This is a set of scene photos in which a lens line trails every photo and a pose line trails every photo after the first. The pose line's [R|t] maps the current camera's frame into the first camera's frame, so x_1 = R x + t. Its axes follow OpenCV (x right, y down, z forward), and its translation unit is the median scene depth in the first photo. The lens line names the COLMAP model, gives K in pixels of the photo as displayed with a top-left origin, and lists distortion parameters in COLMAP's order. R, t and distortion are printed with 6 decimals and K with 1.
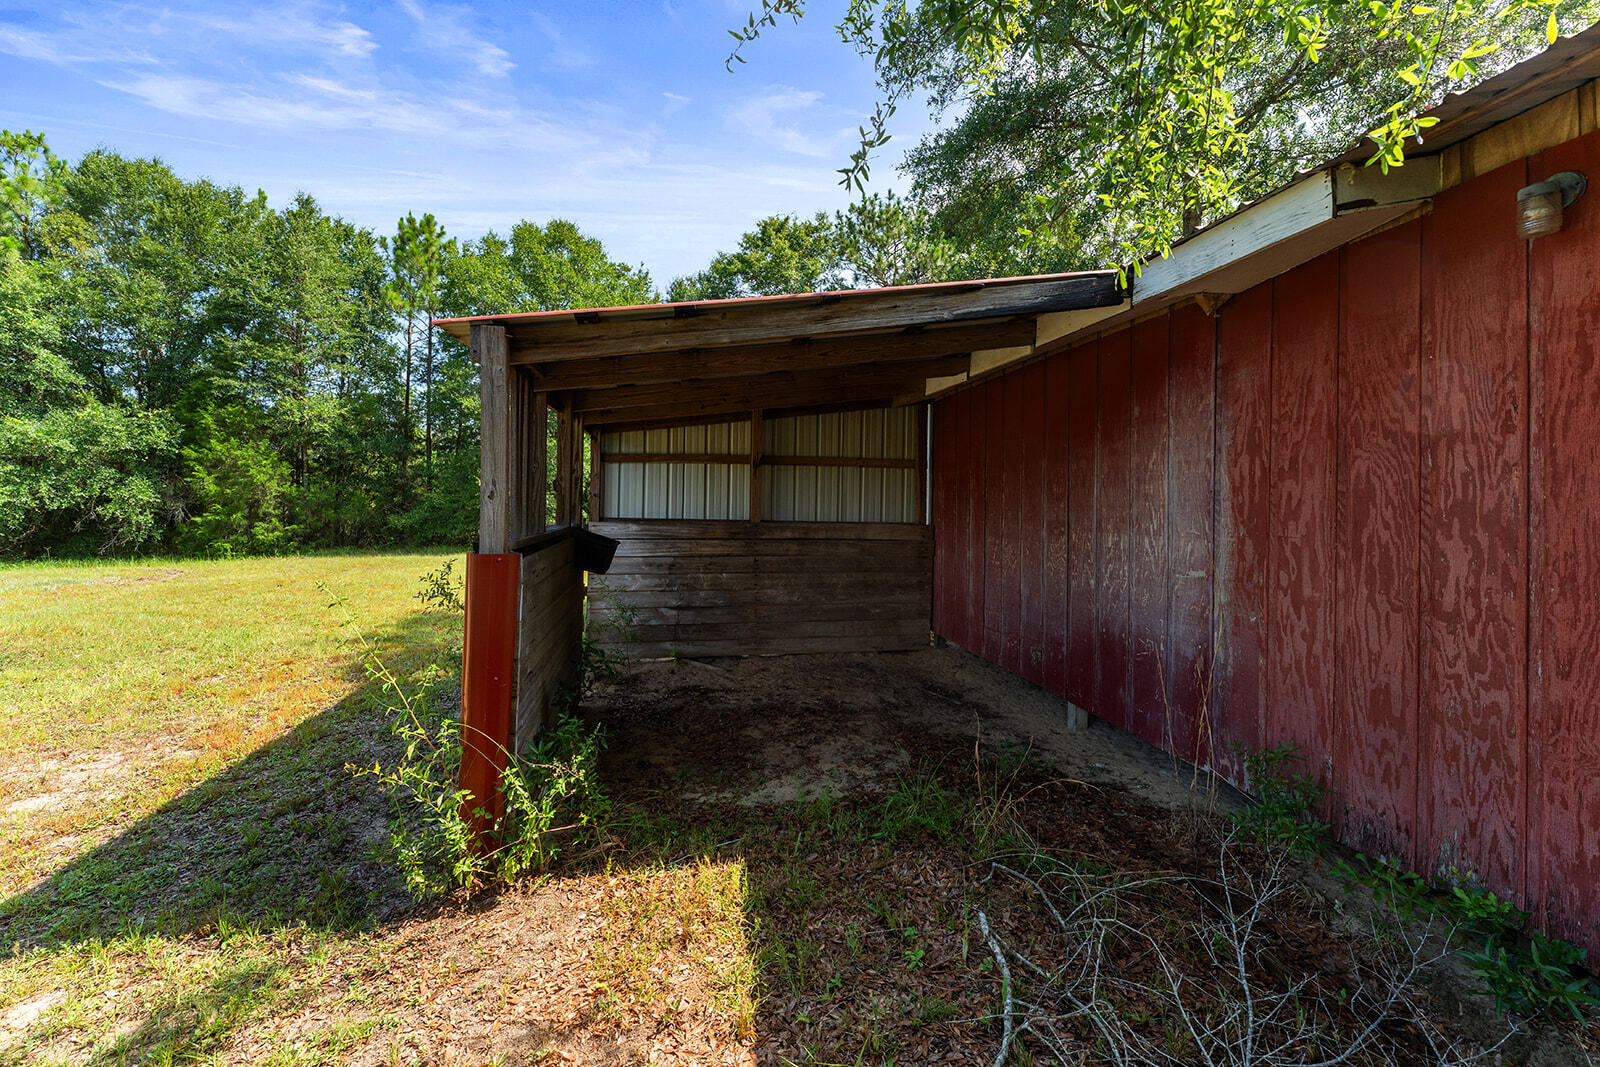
lens RADIAL K [[650.5, 0, 800.1], [0, 650.5, 493.7], [0, 0, 1]] dist [-0.013453, 0.003837]
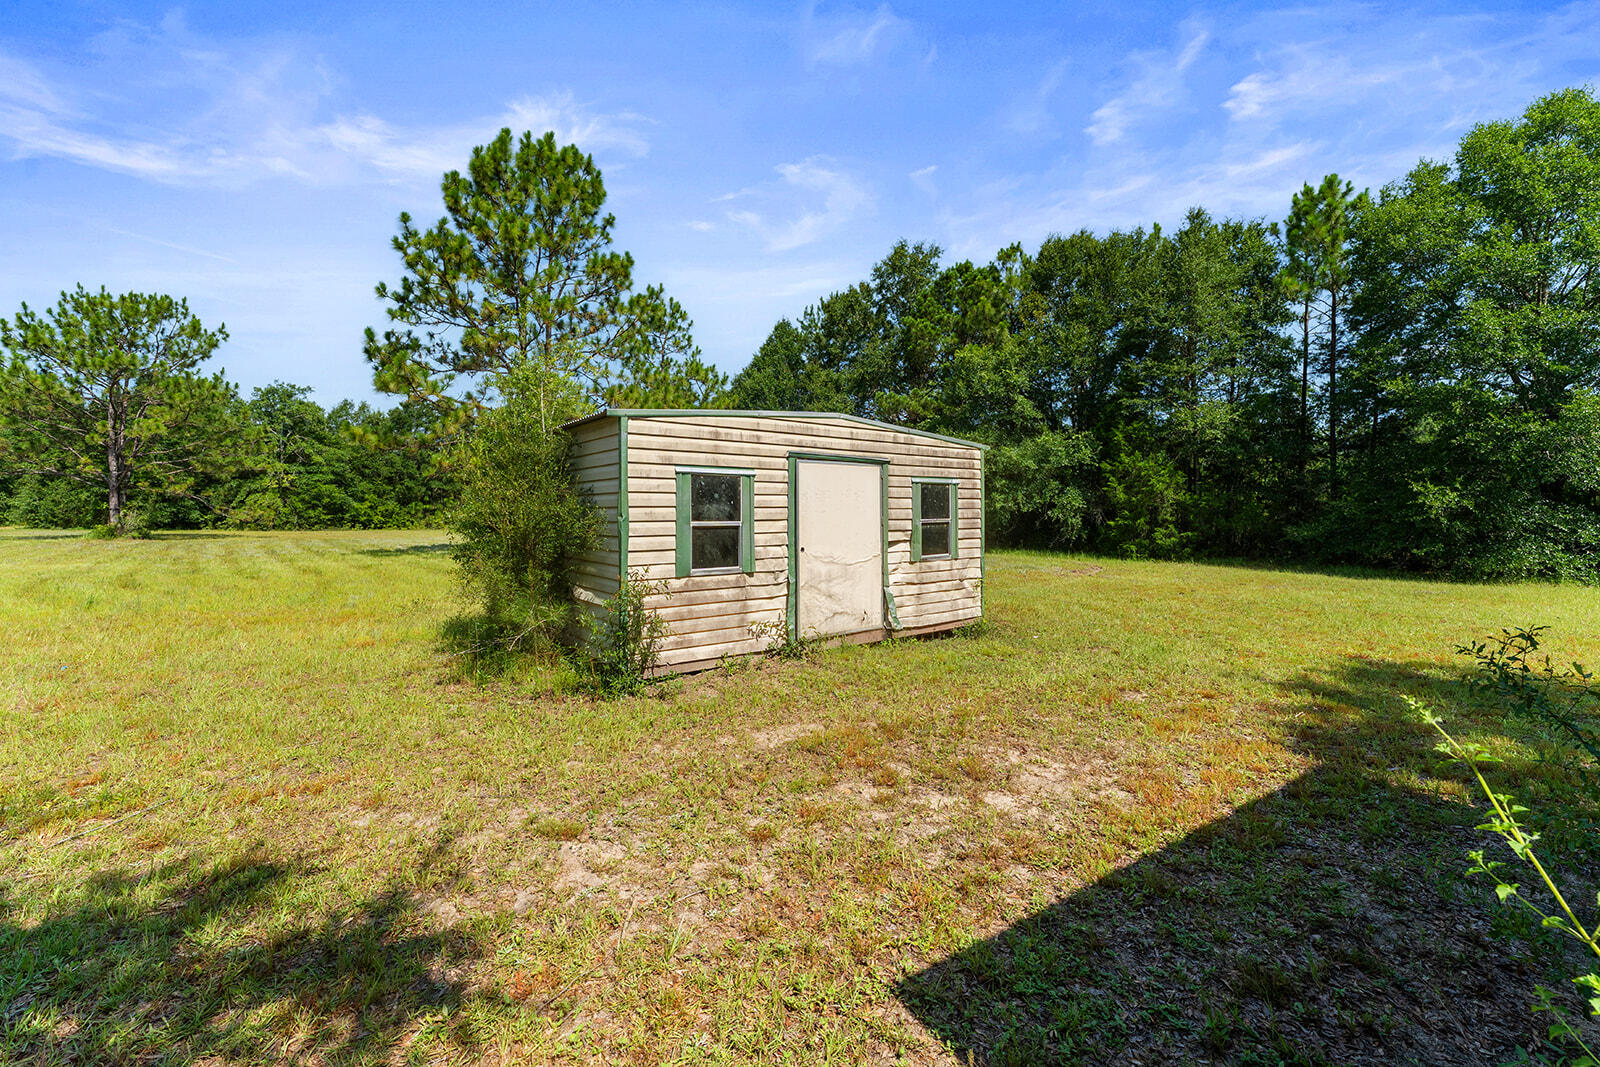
lens RADIAL K [[650.5, 0, 800.1], [0, 650.5, 493.7], [0, 0, 1]] dist [-0.013453, 0.003837]
pose [[0.367175, -0.006915, -0.930126, -0.049147], [-0.004778, 0.999945, -0.009320, 0.000314], [0.930139, 0.007866, 0.367122, 0.045308]]
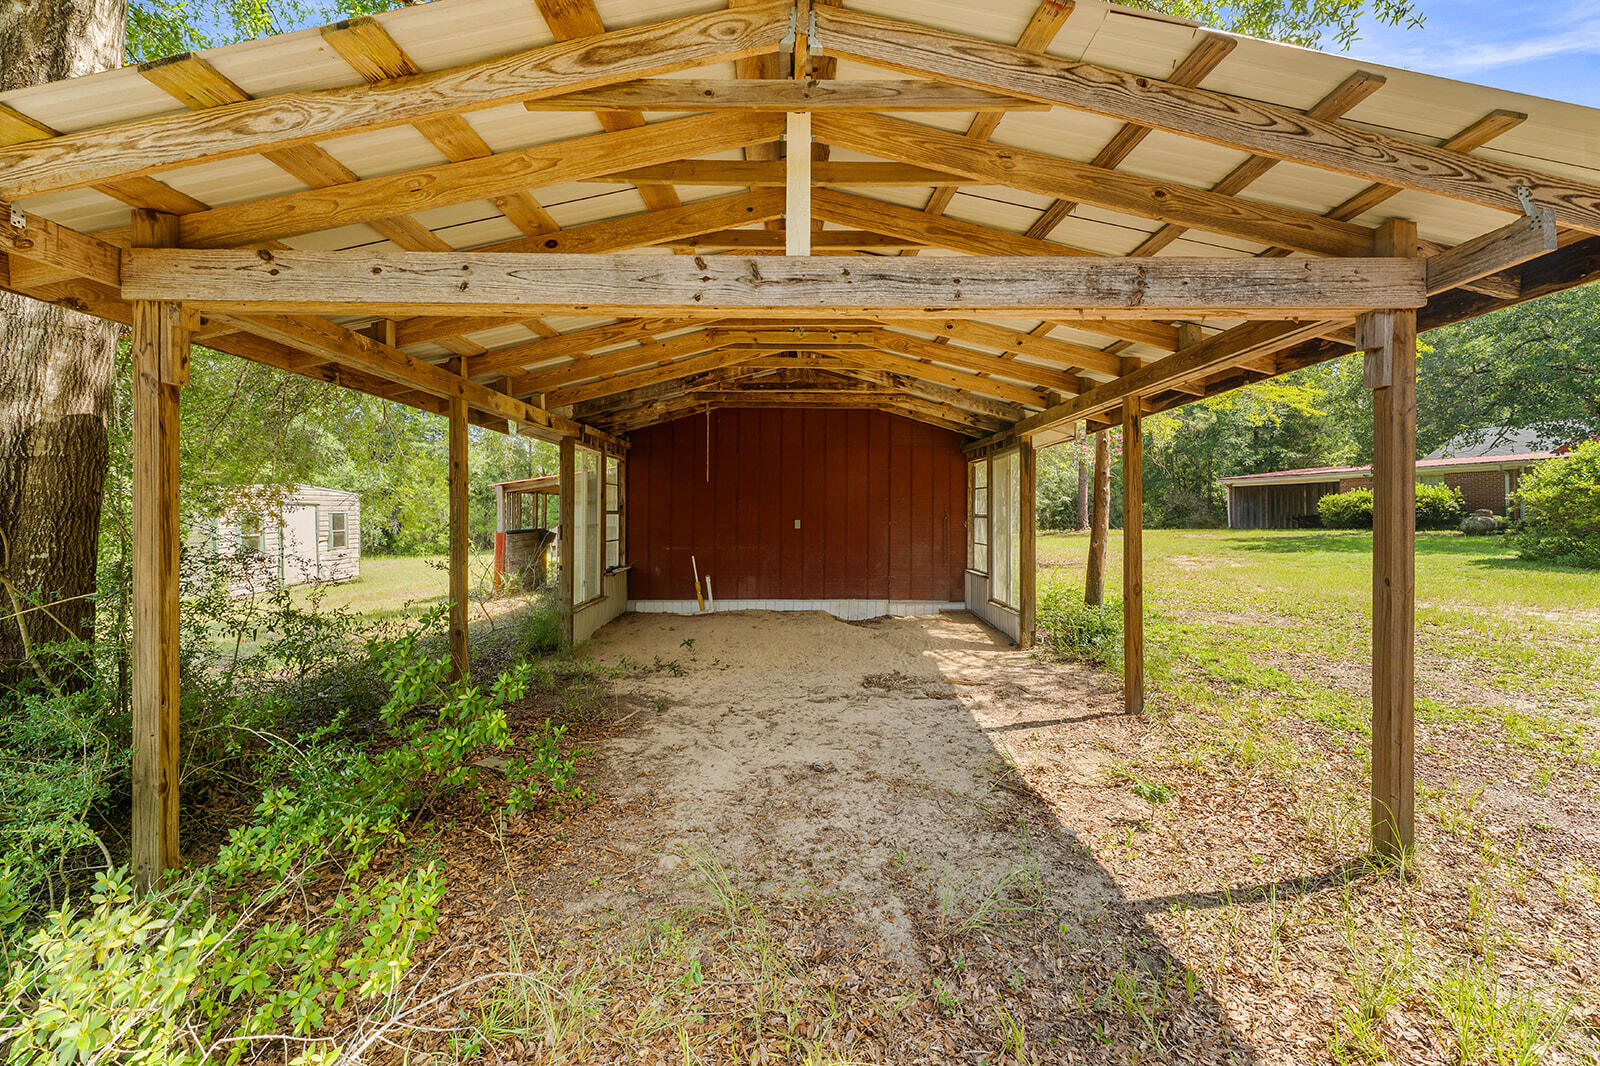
lens RADIAL K [[650.5, 0, 800.1], [0, 650.5, 493.2], [0, 0, 1]] dist [-0.013453, 0.003837]
pose [[0.984279, -0.017032, -0.175797, 0.289421], [0.013446, 0.999677, -0.021570, -0.008743], [0.176107, 0.018868, 0.984190, -0.380617]]
